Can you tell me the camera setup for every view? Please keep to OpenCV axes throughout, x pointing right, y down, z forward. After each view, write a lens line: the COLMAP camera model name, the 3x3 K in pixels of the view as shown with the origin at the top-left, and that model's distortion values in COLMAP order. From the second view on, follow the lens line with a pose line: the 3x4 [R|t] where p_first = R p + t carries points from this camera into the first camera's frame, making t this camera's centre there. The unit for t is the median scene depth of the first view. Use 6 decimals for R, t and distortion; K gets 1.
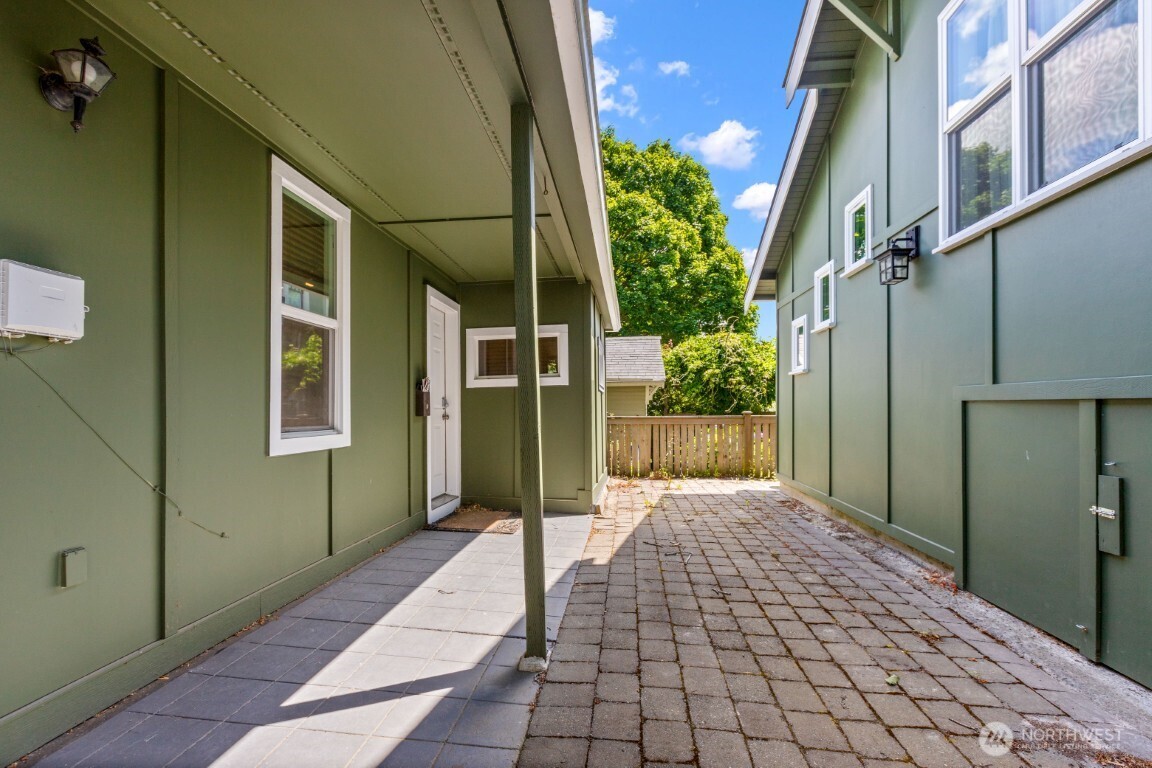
lens RADIAL K [[513.9, 0, 571.9], [0, 513.9, 403.3], [0, 0, 1]] dist [-0.001833, -0.000597]
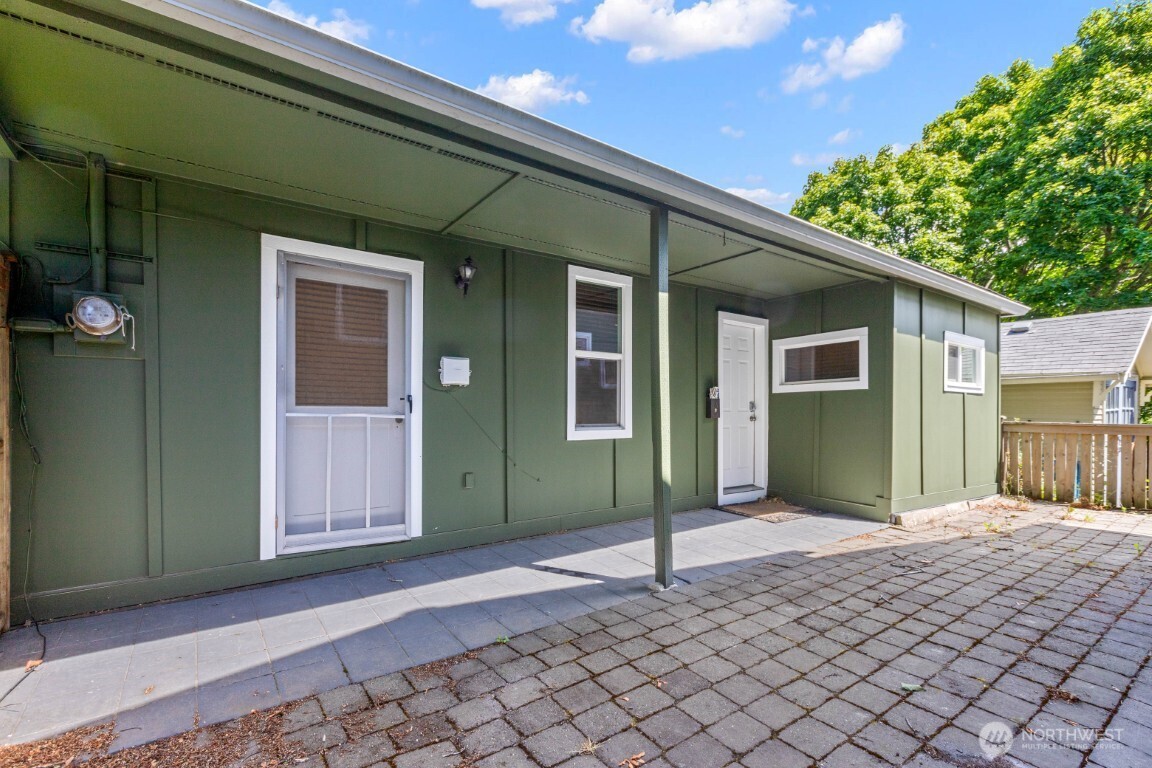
lens RADIAL K [[513.8, 0, 576.8], [0, 513.8, 414.9], [0, 0, 1]] dist [0.000062, -0.000012]
pose [[0.666292, 0.016192, -0.745515, 0.498225], [0.003863, 0.999676, 0.025164, -0.018405], [0.745681, -0.019647, 0.666014, -0.092841]]
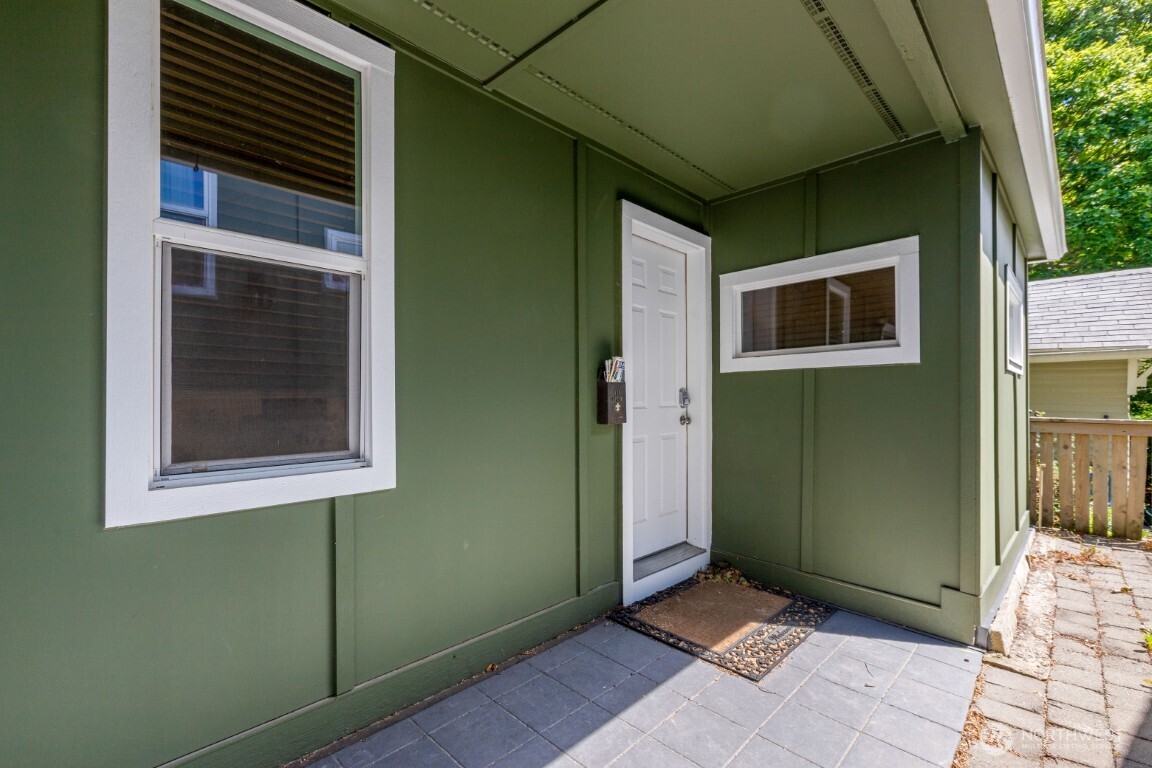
lens RADIAL K [[517.5, 0, 579.9], [0, 517.5, 394.0], [0, 0, 1]] dist [-0.002528, -0.000418]
pose [[0.793843, 0.006546, -0.608088, 0.048808], [0.003165, 0.999884, 0.014895, -0.021290], [0.608115, -0.013749, 0.793730, 0.601477]]
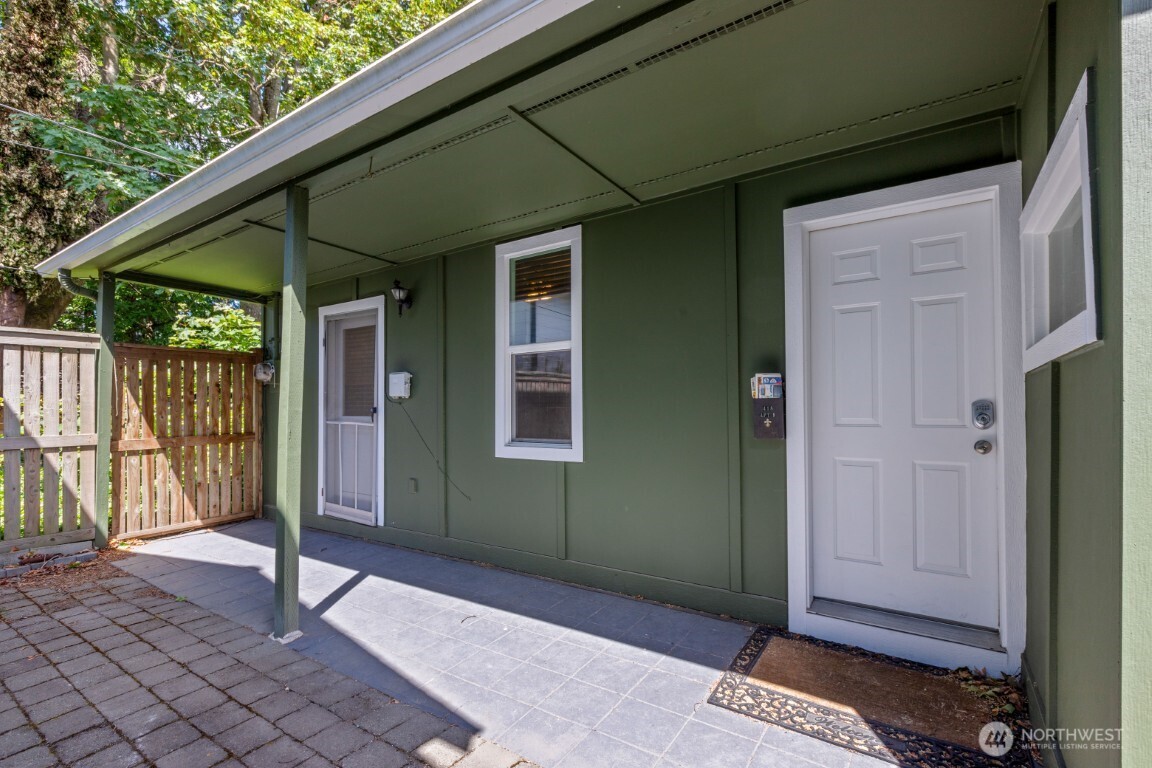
lens RADIAL K [[525.9, 0, 571.8], [0, 525.9, 400.3], [0, 0, 1]] dist [0.000723, 0.000171]
pose [[-0.472315, -0.005151, -0.881415, 0.418994], [0.022740, 0.999579, -0.018027, -0.016601], [0.881136, -0.028558, -0.471999, 1.286506]]
